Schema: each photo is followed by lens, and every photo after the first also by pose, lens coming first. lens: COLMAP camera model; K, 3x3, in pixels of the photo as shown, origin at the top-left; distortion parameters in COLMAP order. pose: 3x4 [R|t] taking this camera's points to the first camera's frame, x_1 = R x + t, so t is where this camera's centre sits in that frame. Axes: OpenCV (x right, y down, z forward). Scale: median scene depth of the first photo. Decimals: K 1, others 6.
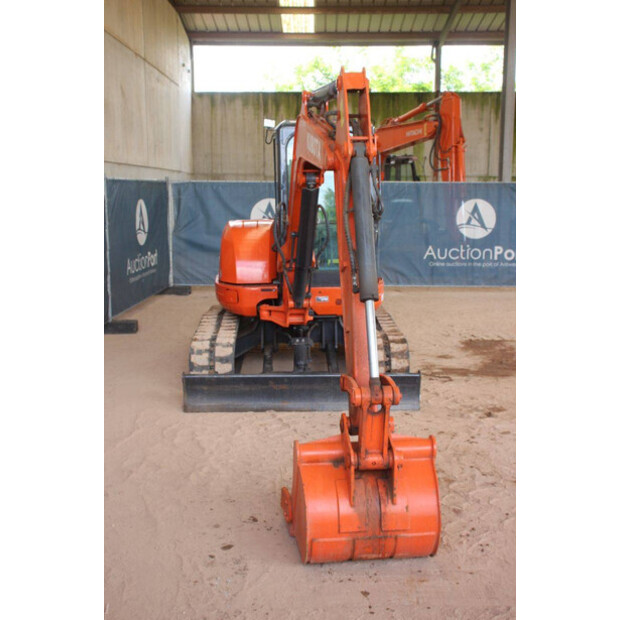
lens RADIAL K [[745.5, 0, 311.1], [0, 745.5, 308.1], [0, 0, 1]] dist [0.009776, 0.000000]
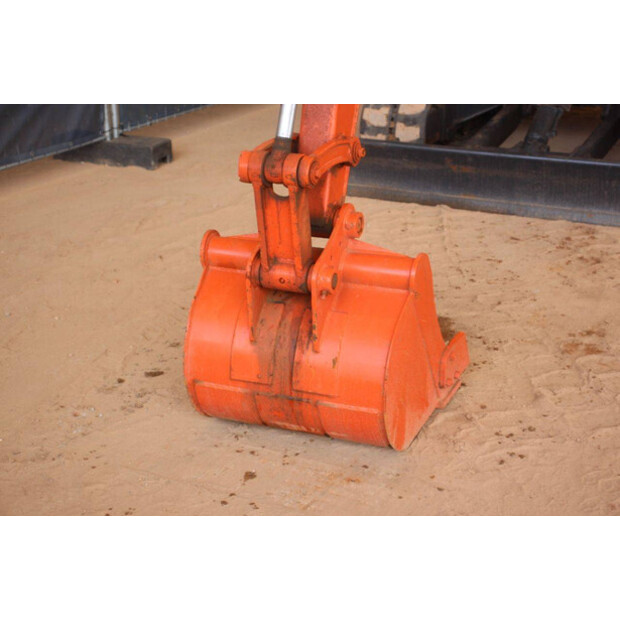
lens RADIAL K [[1083.8, 0, 310.3], [0, 1083.8, 308.2], [0, 0, 1]] dist [0.074404, 0.000000]
pose [[0.876155, 0.163734, -0.453368, 0.278292], [-0.058979, 0.969889, 0.236296, 0.010980], [0.478407, -0.180293, 0.859431, 0.135821]]
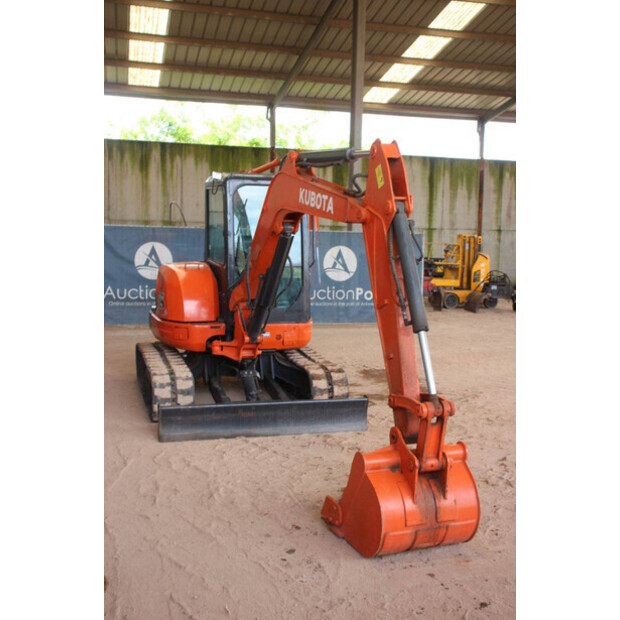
lens RADIAL K [[708.0, 0, 311.8], [0, 708.0, 308.1], [0, 0, 1]] dist [-0.016095, 0.000000]
pose [[0.966700, -0.003864, 0.255884, -0.216760], [0.017743, 0.998492, -0.051953, 0.004982], [-0.255298, 0.054763, 0.965310, -0.038392]]
